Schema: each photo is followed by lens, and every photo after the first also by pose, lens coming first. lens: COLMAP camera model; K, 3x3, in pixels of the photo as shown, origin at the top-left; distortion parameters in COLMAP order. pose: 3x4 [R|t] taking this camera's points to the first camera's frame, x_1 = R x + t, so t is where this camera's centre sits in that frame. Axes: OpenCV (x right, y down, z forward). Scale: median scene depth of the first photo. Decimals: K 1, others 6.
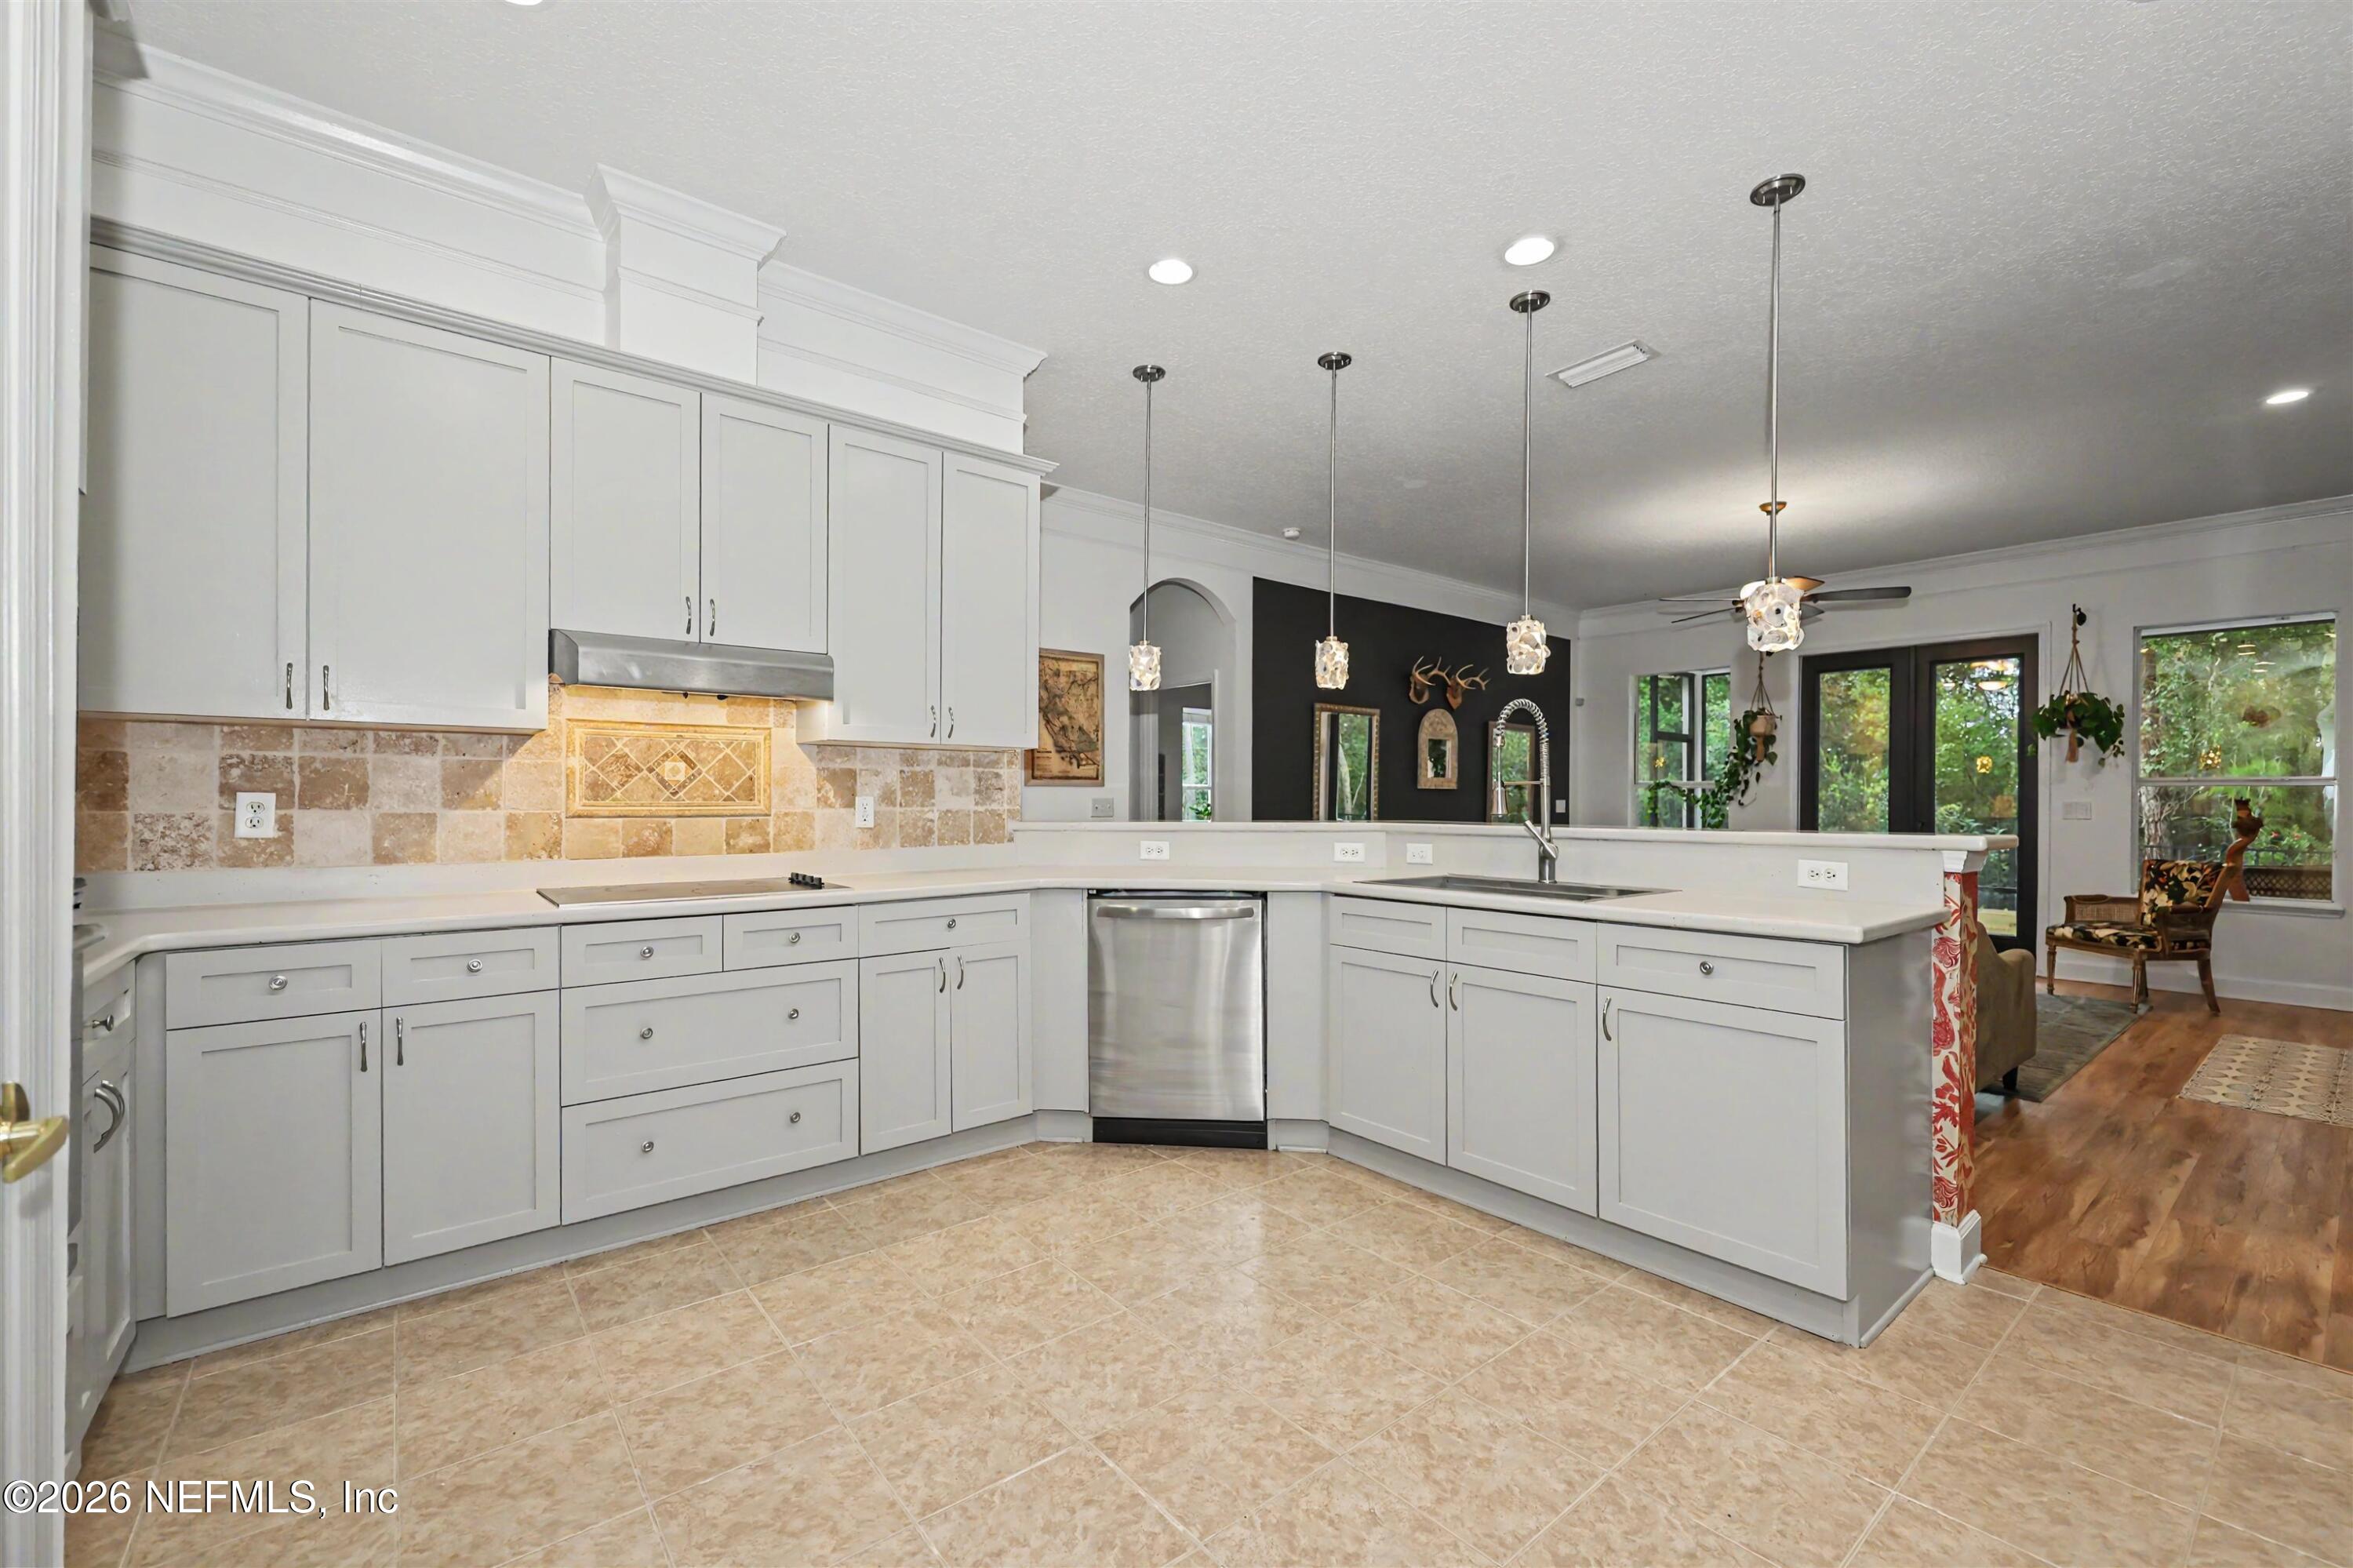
lens RADIAL K [[972.2, 0, 1184.1], [0, 972.2, 794.0], [0, 0, 1]] dist [0.002141, -0.000450]
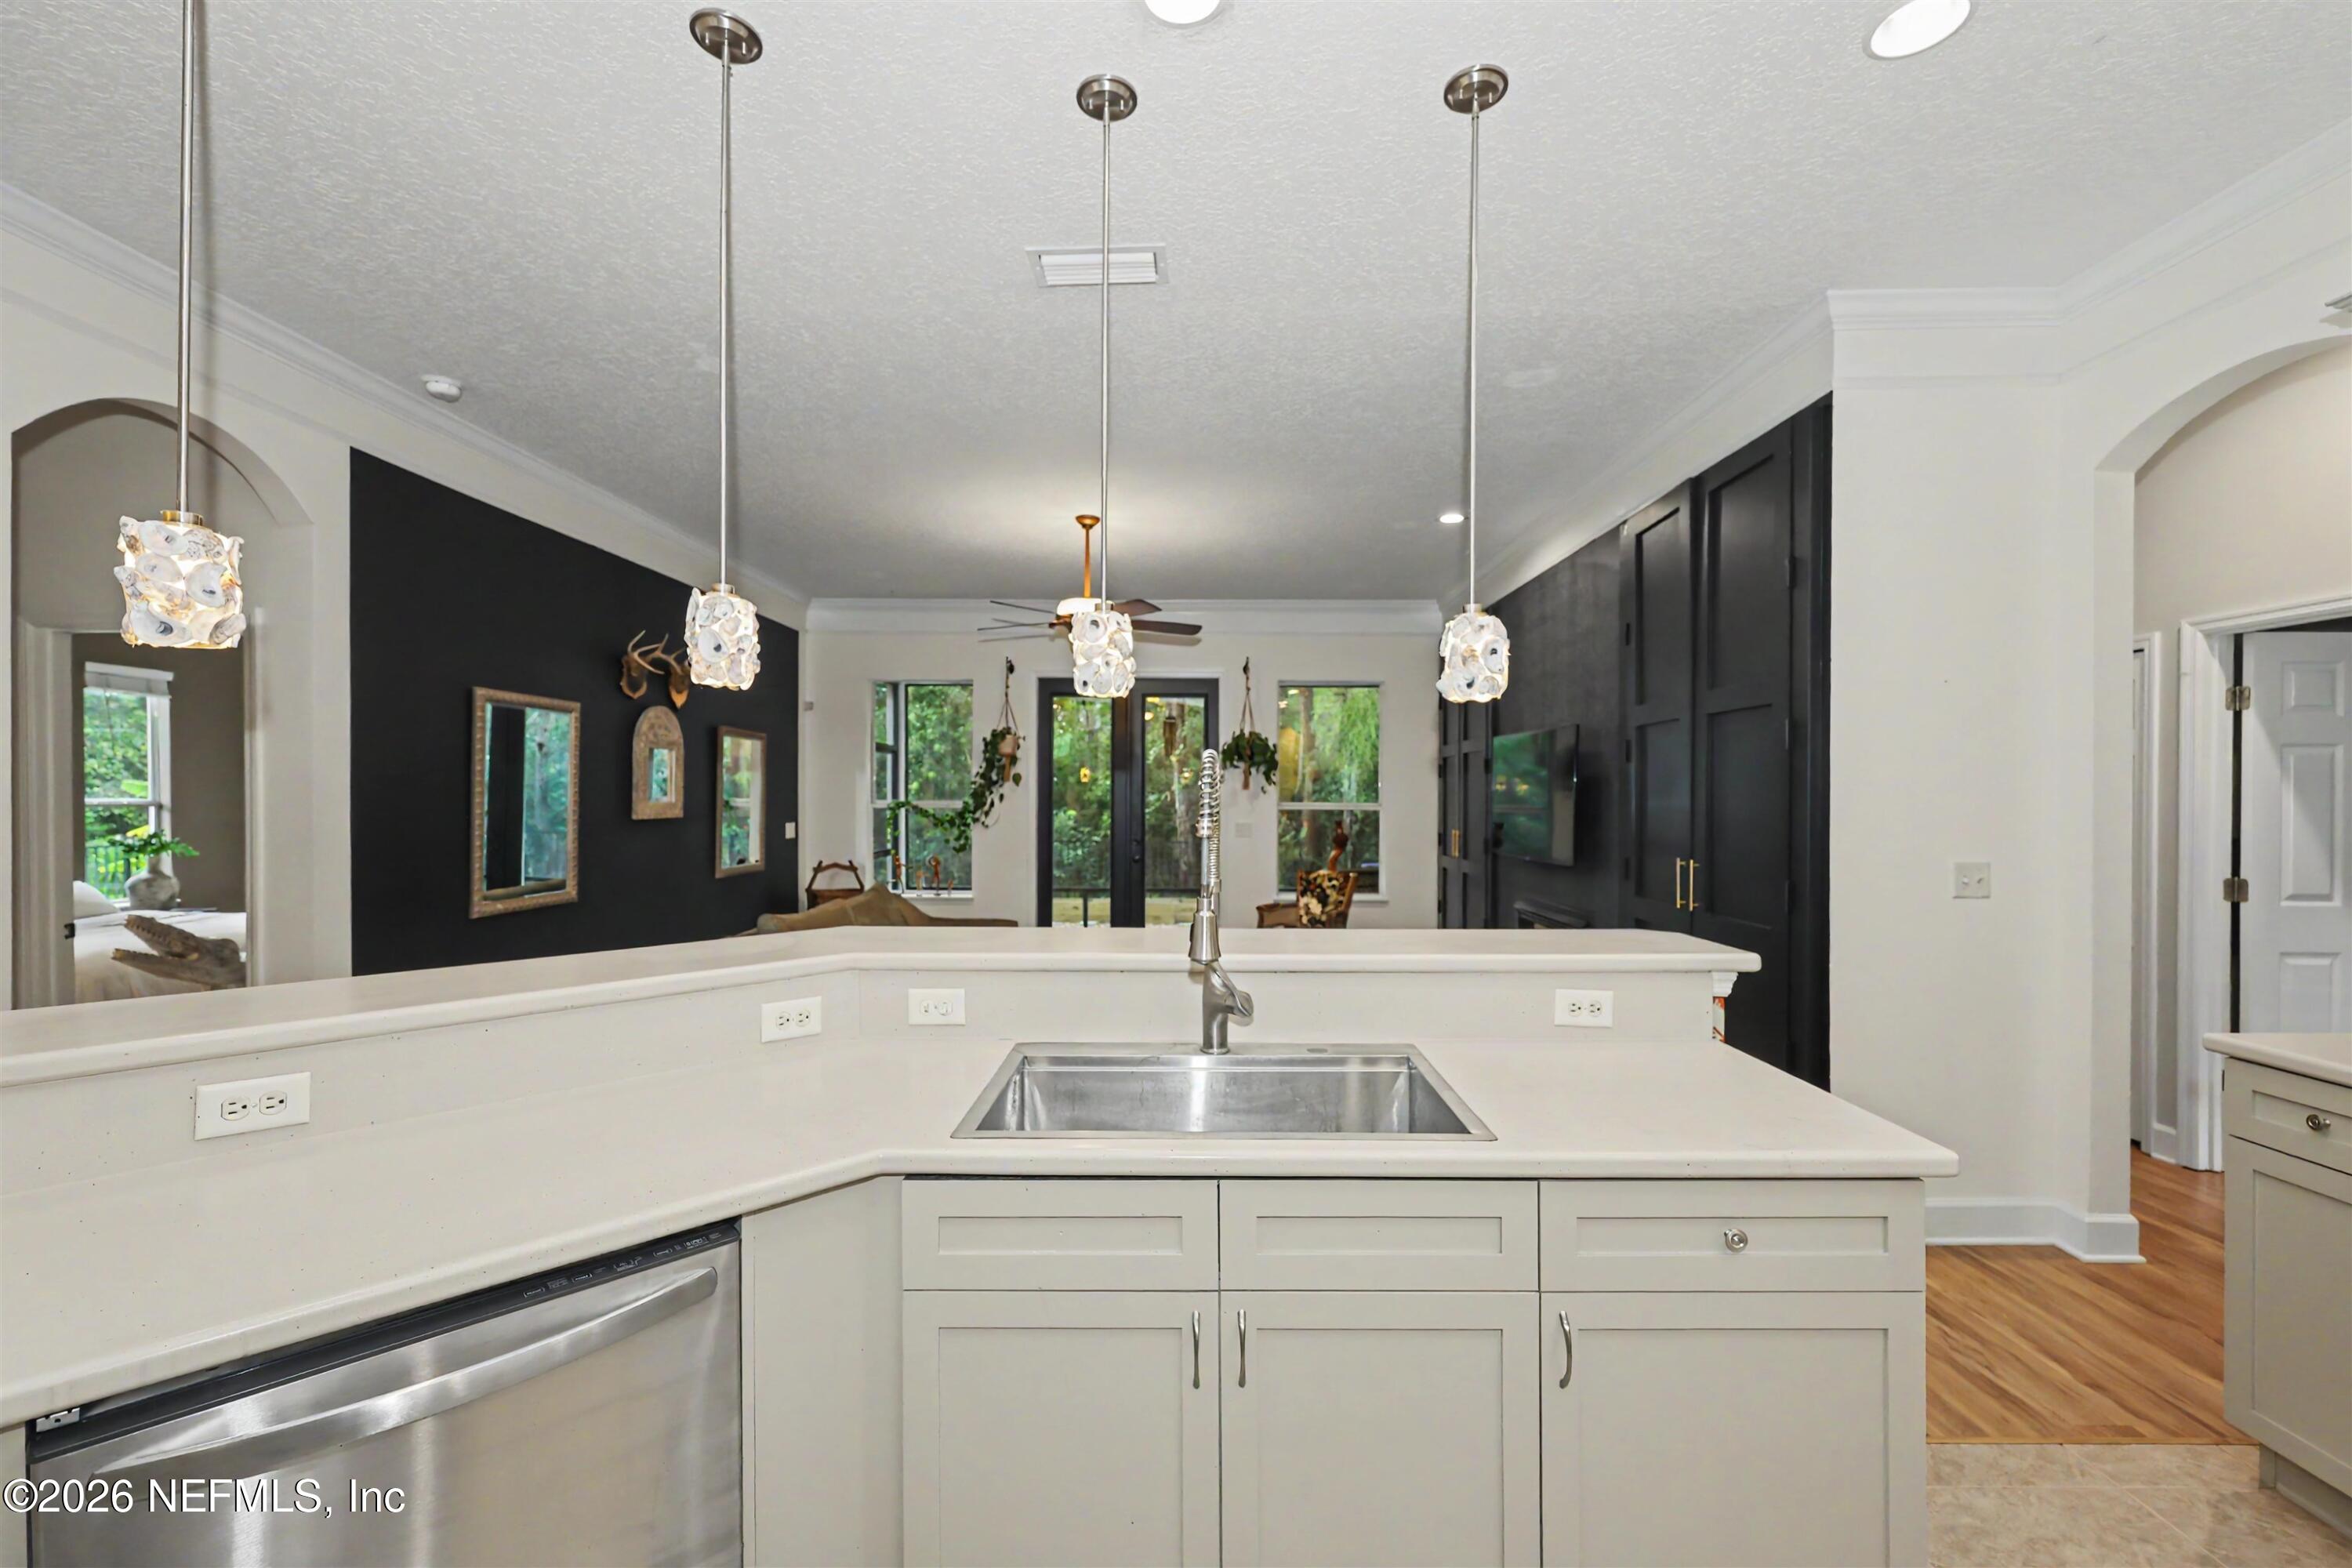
lens RADIAL K [[971.7, 0, 1177.6], [0, 971.7, 792.7], [0, 0, 1]] dist [0.002141, -0.000450]
pose [[0.642487, -0.001887, 0.766295, -0.095193], [-0.003007, 0.999983, 0.004983, -0.065683], [-0.766291, -0.005506, 0.642470, 0.567621]]
